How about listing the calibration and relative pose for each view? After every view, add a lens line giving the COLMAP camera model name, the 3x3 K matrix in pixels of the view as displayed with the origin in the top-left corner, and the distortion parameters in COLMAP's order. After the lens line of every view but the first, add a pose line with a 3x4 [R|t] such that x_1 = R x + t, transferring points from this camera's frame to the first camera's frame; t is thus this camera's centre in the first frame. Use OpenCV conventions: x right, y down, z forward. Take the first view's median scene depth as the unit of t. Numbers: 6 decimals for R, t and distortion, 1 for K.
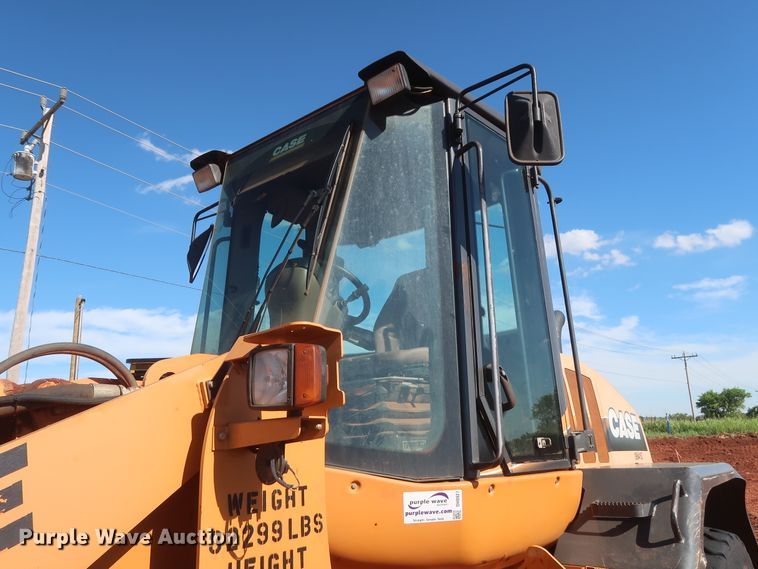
lens RADIAL K [[591.7, 0, 379.0], [0, 591.7, 284.5], [0, 0, 1]] dist [-0.013180, -0.001295]
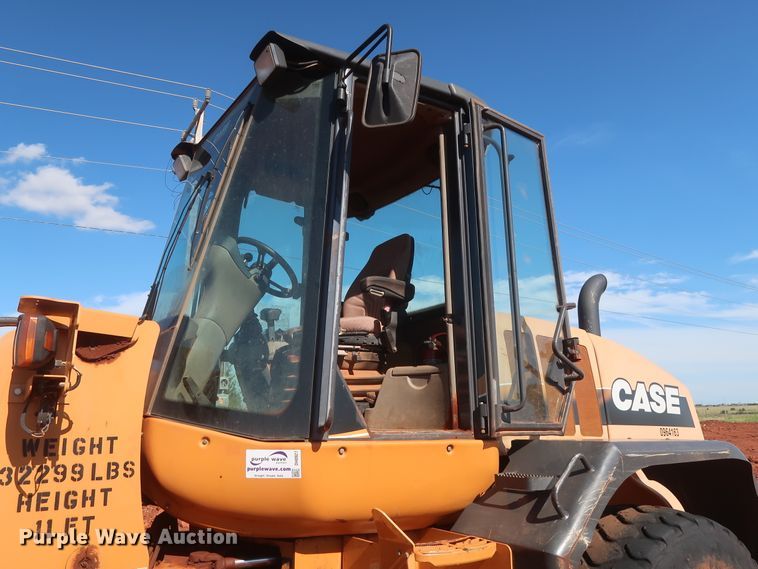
lens RADIAL K [[591.7, 0, 379.0], [0, 591.7, 284.5], [0, 0, 1]] dist [-0.013180, -0.001295]
pose [[0.958152, -0.032444, -0.284416, 0.570701], [0.046194, 0.998059, 0.041769, 0.015290], [0.282509, -0.053159, 0.957791, 0.045410]]
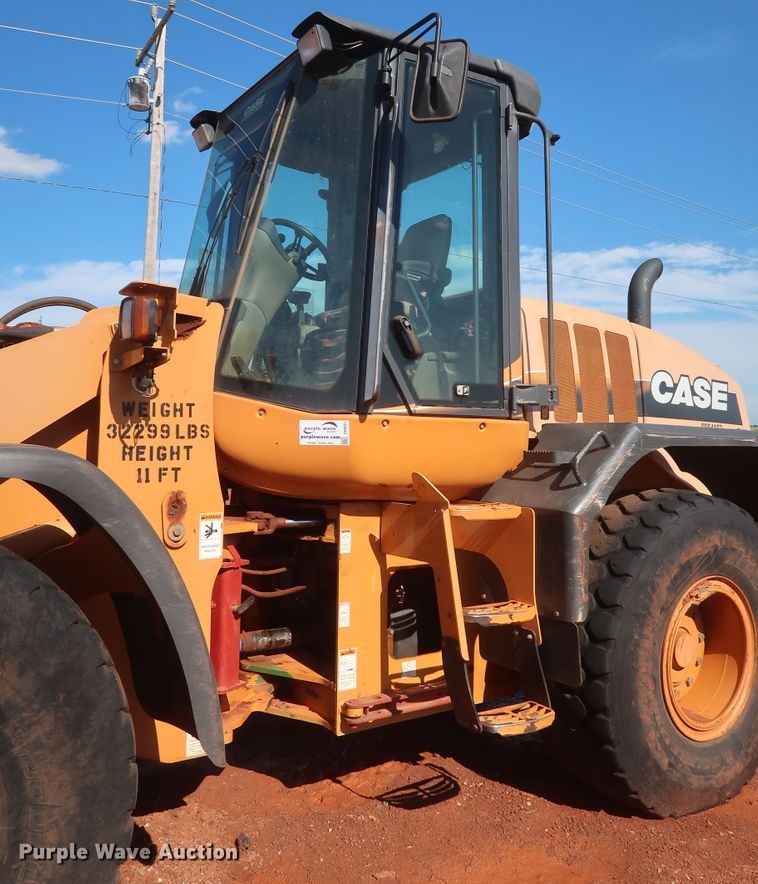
lens RADIAL K [[787.6, 0, 377.9], [0, 787.6, 374.4], [0, 0, 1]] dist [-0.004041, 0.004877]
pose [[0.954450, 0.027723, -0.297082, 0.643916], [0.030352, 0.981488, 0.189103, -0.036957], [0.296825, -0.189506, 0.935939, -0.423434]]
